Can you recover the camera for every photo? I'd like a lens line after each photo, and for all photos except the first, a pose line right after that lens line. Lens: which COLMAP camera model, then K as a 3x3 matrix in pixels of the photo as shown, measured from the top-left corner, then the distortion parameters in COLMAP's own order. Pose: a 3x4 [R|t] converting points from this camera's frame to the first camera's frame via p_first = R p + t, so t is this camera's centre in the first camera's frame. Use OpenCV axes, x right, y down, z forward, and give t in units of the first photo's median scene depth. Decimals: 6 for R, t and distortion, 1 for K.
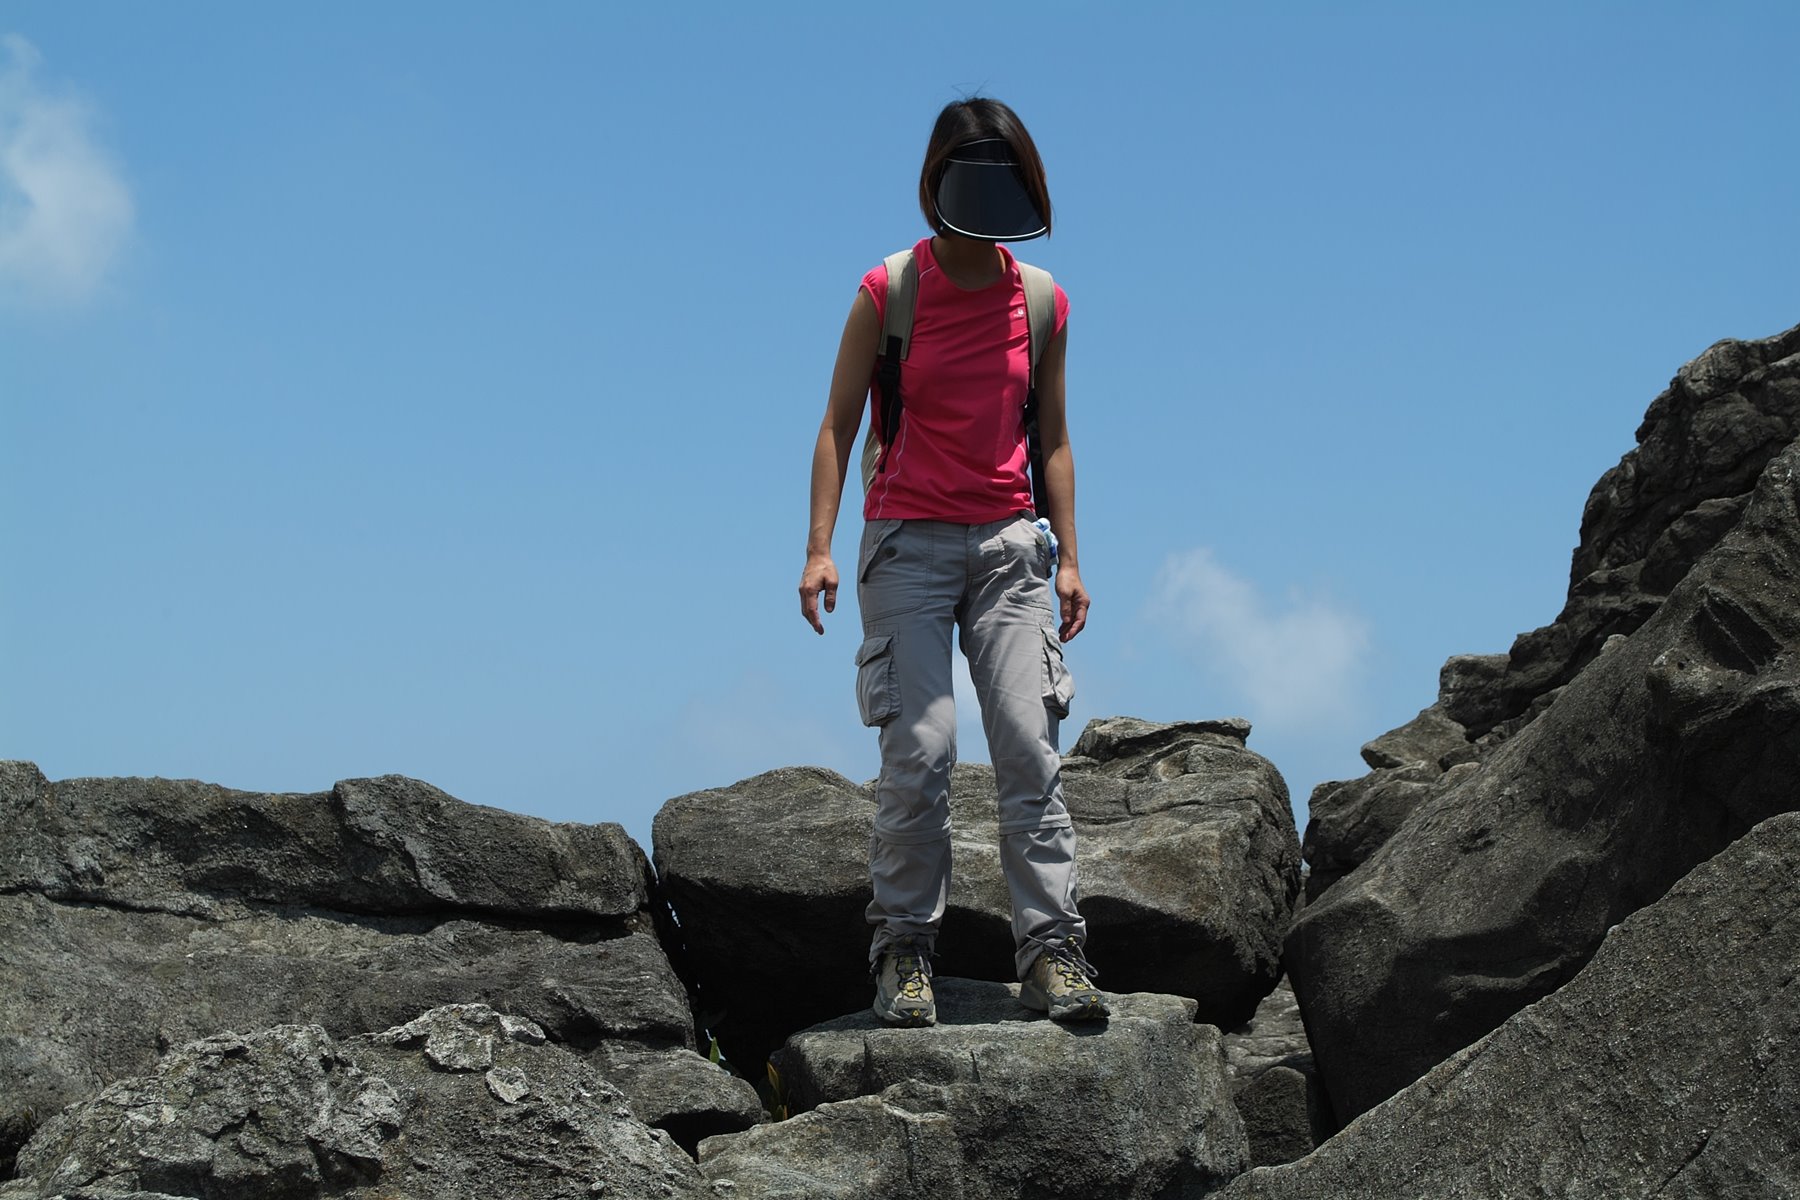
lens RADIAL K [[3289.7, 0, 898.0], [0, 3289.7, 600.3], [0, 0, 1]] dist [0.008218, 0.000000]
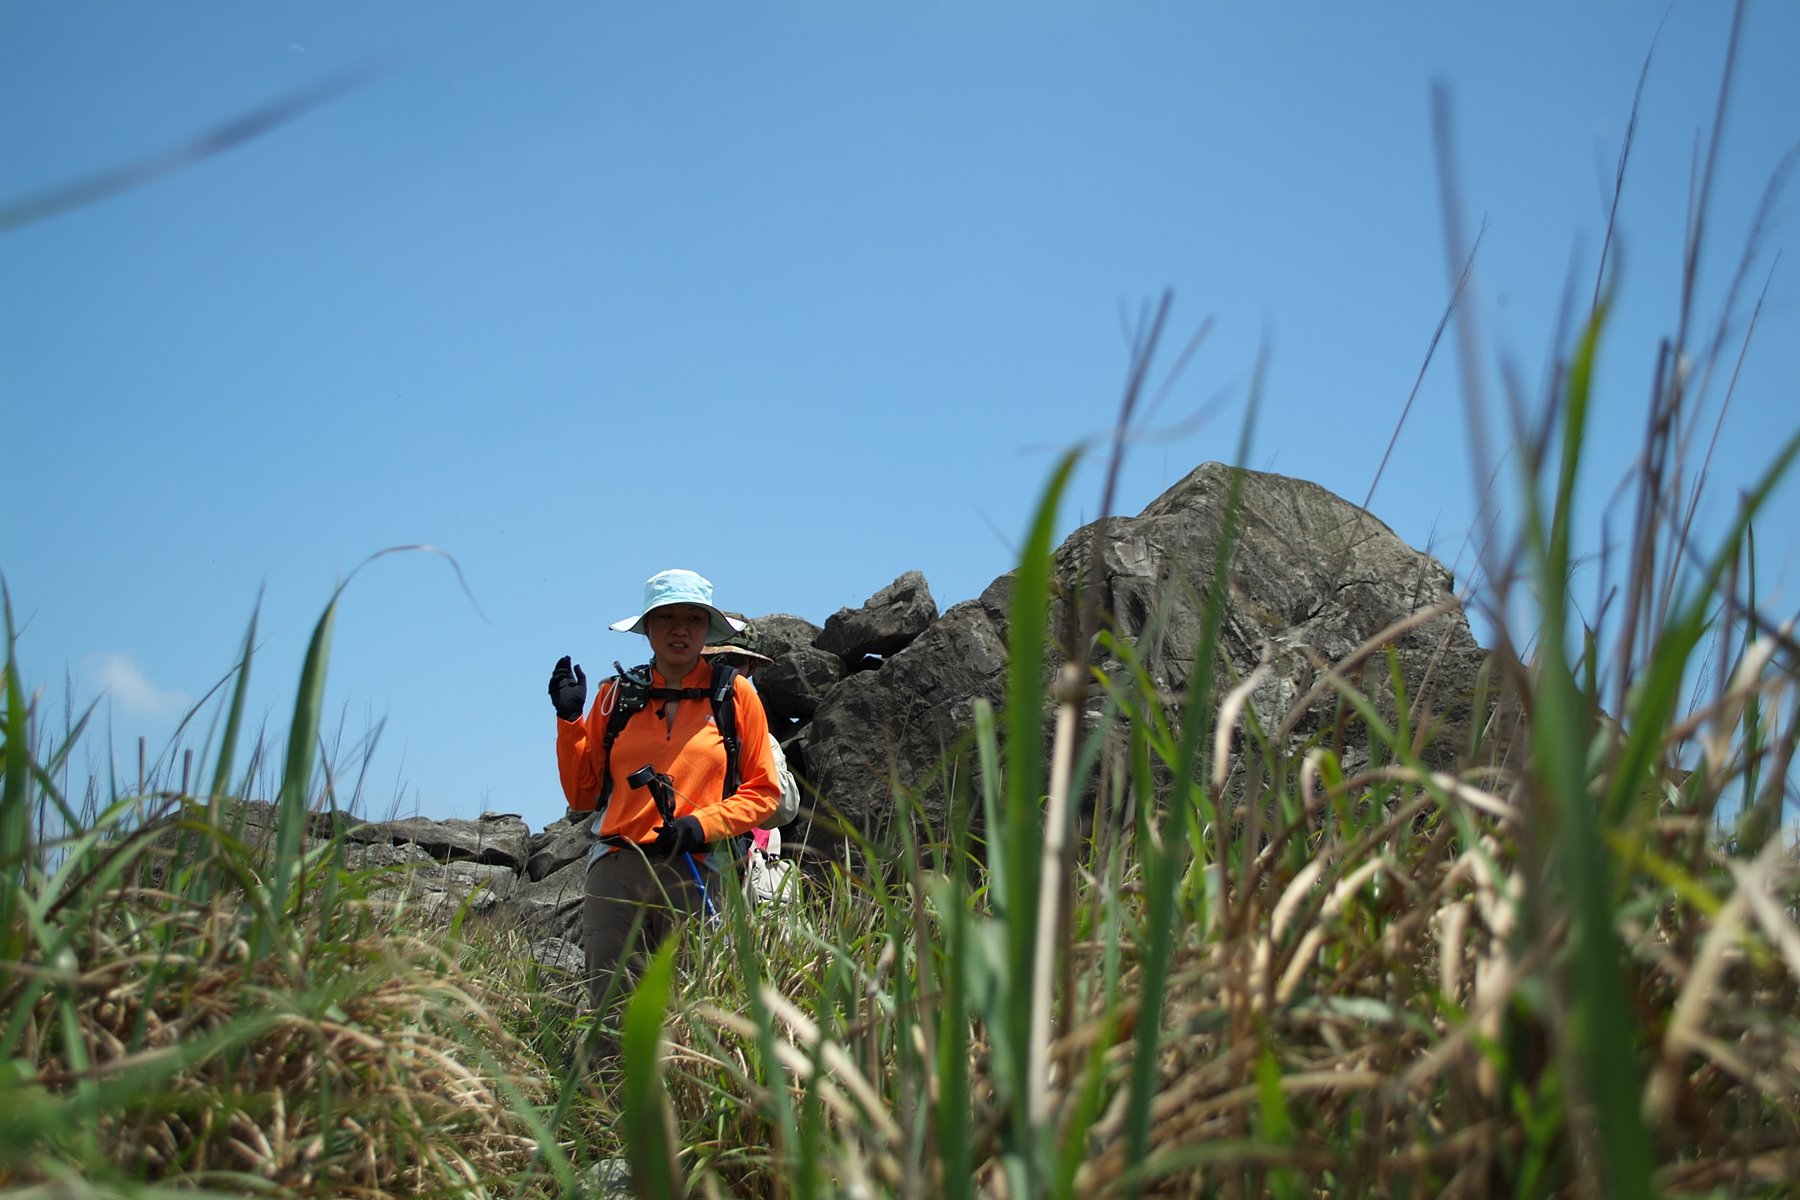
lens RADIAL K [[1966.3, 0, 901.4], [0, 1966.3, 604.2], [0, 0, 1]] dist [-0.025575, 0.000000]
pose [[0.941054, 0.108016, 0.320547, -0.178960], [-0.078454, 0.991500, -0.103787, -0.005454], [-0.329033, 0.072521, 0.941530, -1.026893]]
